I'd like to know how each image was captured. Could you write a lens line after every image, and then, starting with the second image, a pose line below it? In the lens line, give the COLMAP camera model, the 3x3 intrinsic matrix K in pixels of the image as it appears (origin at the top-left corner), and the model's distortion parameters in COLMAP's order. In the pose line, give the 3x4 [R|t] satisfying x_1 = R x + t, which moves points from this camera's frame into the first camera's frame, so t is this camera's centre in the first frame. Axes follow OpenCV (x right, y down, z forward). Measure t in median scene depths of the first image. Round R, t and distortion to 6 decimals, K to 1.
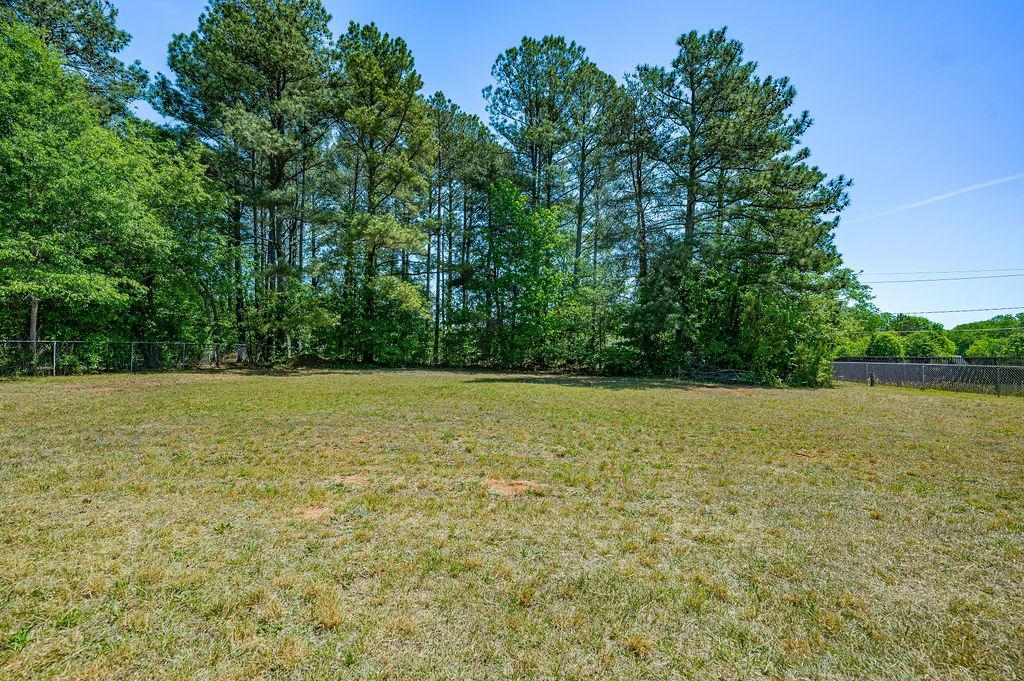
lens RADIAL K [[476.4, 0, 512.0], [0, 476.4, 340.5], [0, 0, 1]] dist [0.004286, 0.000378]
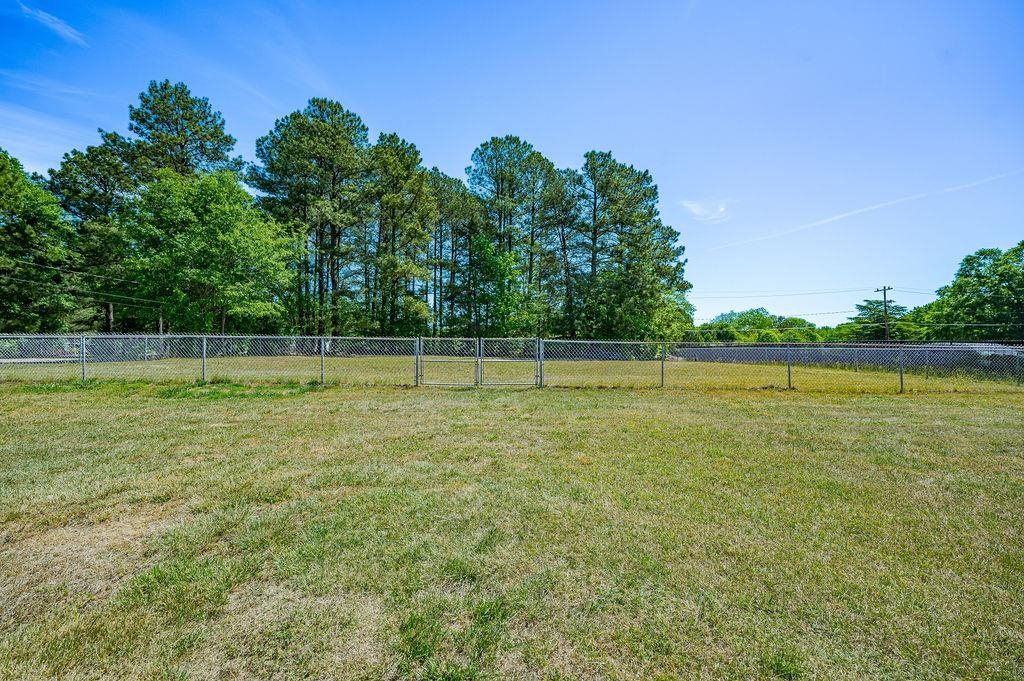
lens RADIAL K [[403.6, 0, 509.3], [0, 403.6, 341.1], [0, 0, 1]] dist [-0.001265, 0.000227]
pose [[0.998502, -0.005457, 0.054434, 0.004966], [0.005053, 0.999959, 0.007556, 0.004613], [-0.054473, -0.007269, 0.998489, -0.314937]]
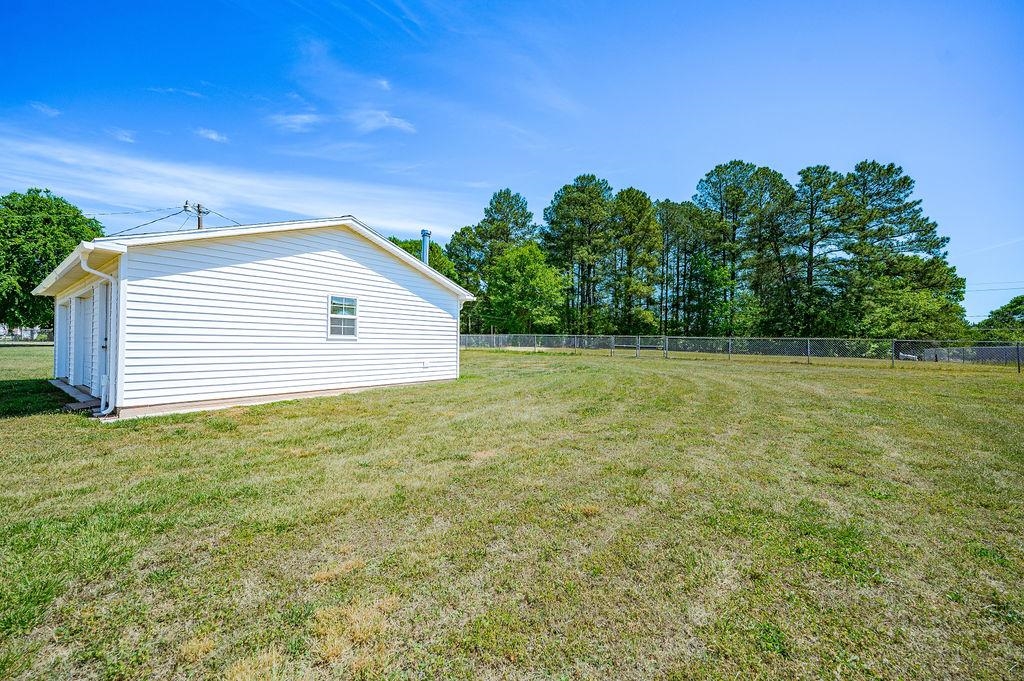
lens RADIAL K [[403.6, 0, 509.3], [0, 403.6, 341.1], [0, 0, 1]] dist [-0.001265, 0.000227]
pose [[0.842417, 0.001546, -0.538825, 0.204461], [0.001399, 0.999986, 0.005055, 0.010231], [0.538825, -0.005013, 0.842403, -0.754644]]
